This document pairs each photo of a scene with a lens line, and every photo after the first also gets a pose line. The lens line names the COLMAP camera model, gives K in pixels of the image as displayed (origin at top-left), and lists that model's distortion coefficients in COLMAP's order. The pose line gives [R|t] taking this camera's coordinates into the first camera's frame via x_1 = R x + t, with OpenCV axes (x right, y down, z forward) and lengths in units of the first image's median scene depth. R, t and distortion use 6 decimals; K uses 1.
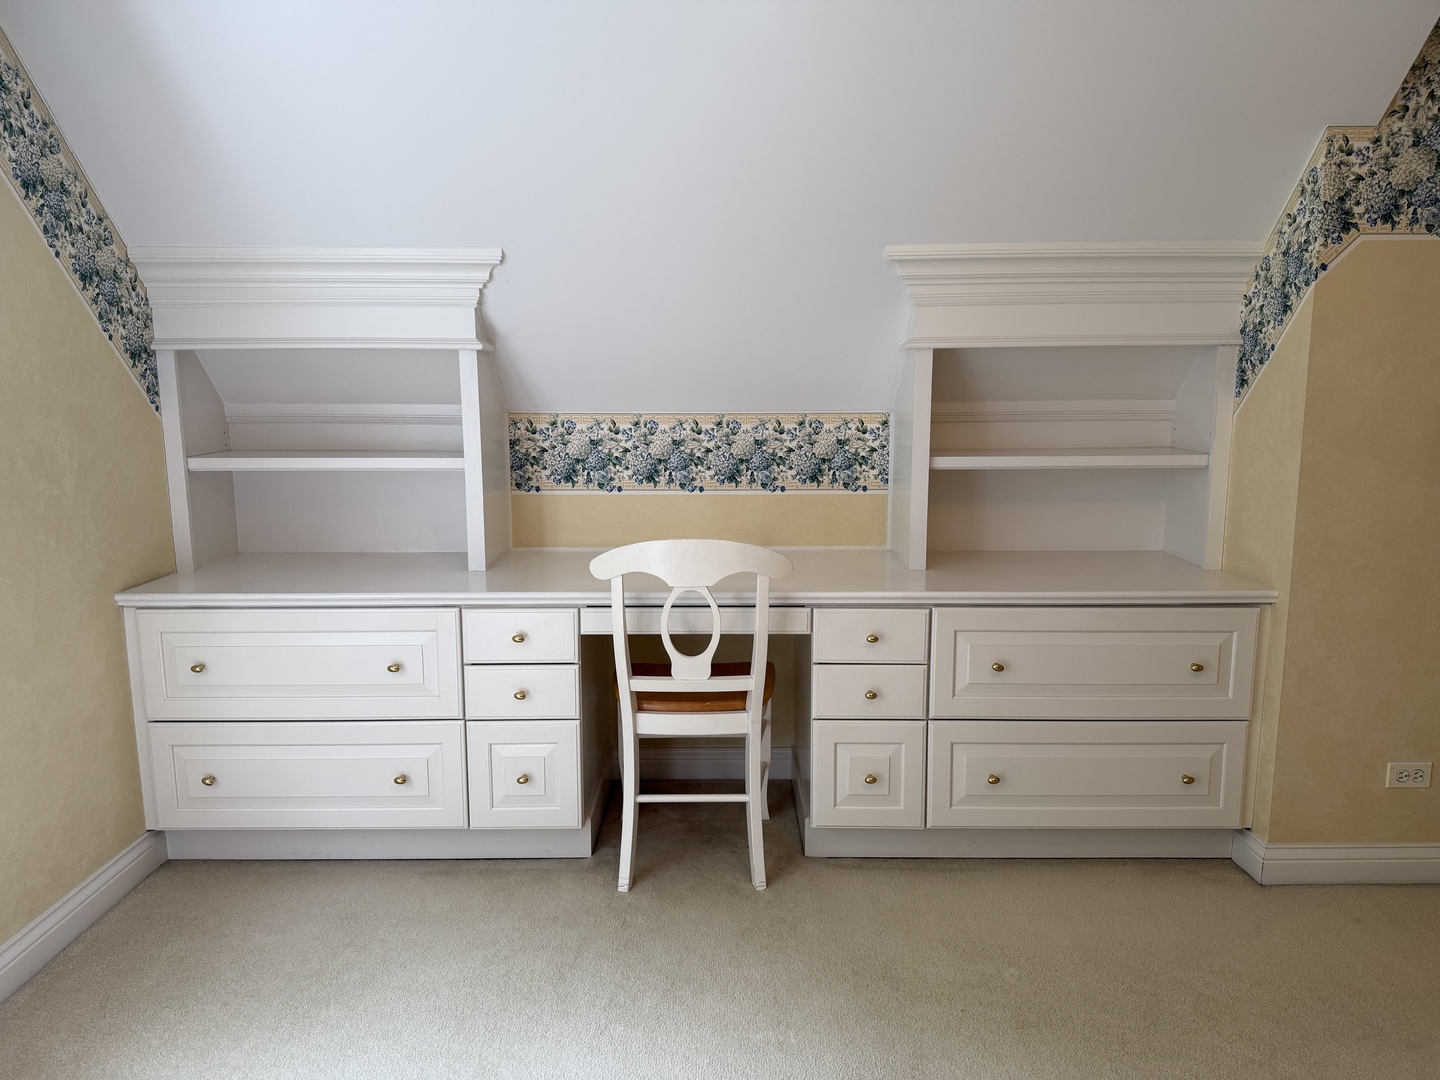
lens RADIAL K [[999.4, 0, 719.1], [0, 999.4, 545.3], [0, 0, 1]] dist [0.039485, 0.000309]
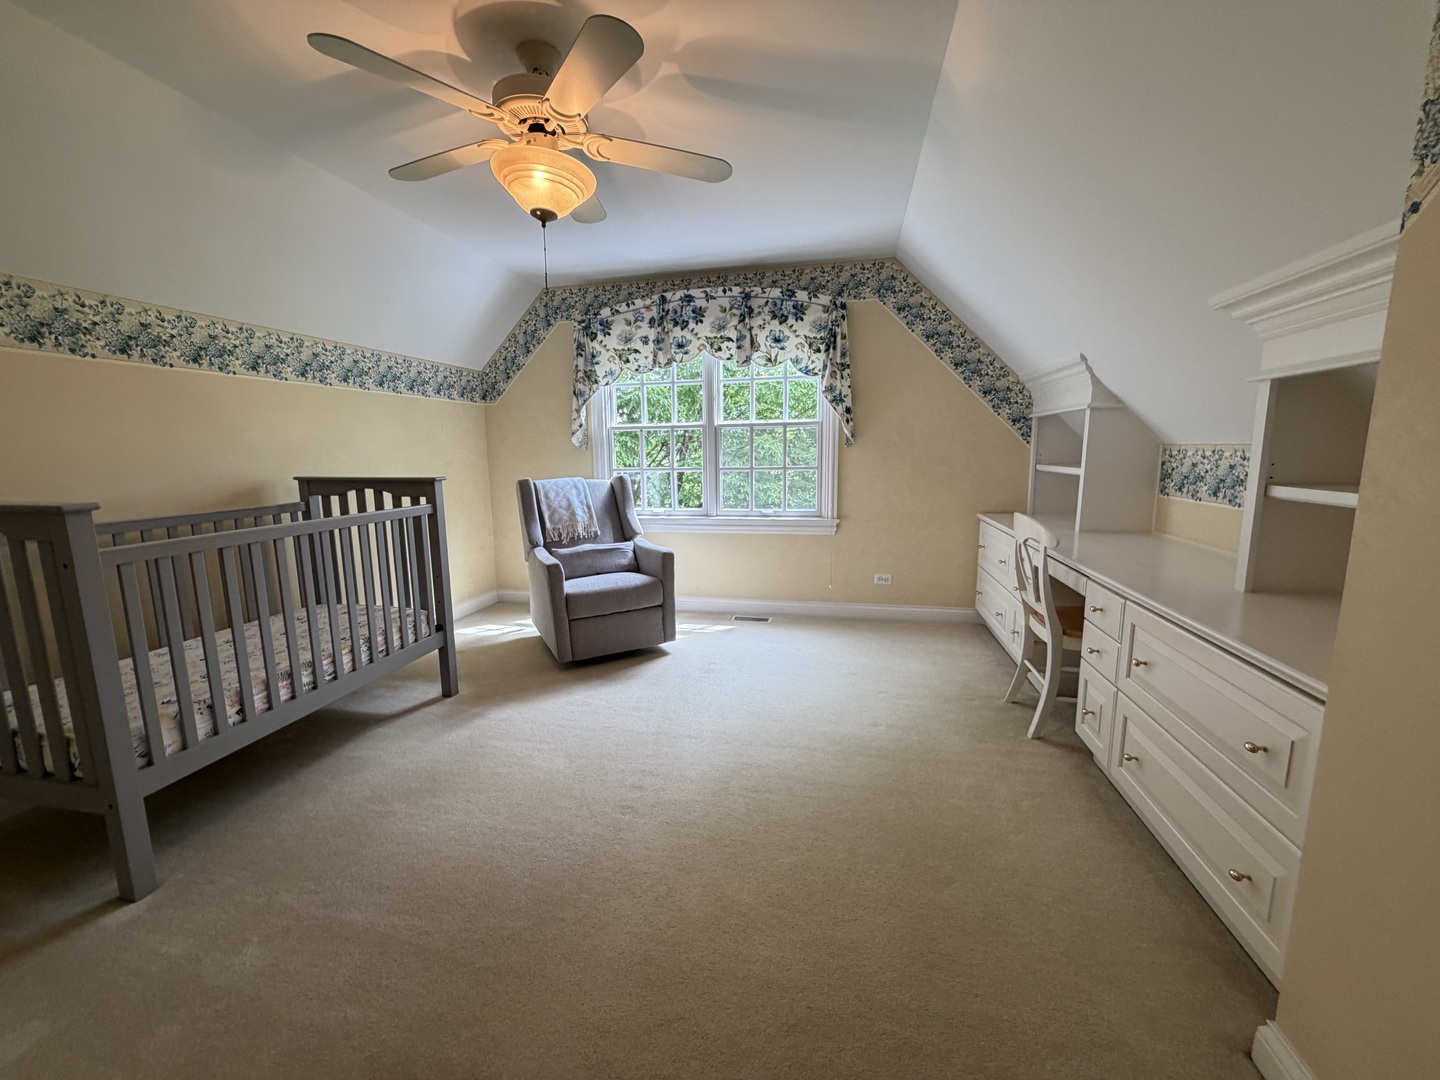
lens RADIAL K [[573.2, 0, 718.8], [0, 573.2, 538.0], [0, 0, 1]] dist [0.000001, 0.000010]
pose [[-0.211585, 0.151593, -0.965532, 0.895271], [-0.139263, 0.973142, 0.183306, -0.062942], [0.967387, 0.173247, -0.184791, 0.566843]]
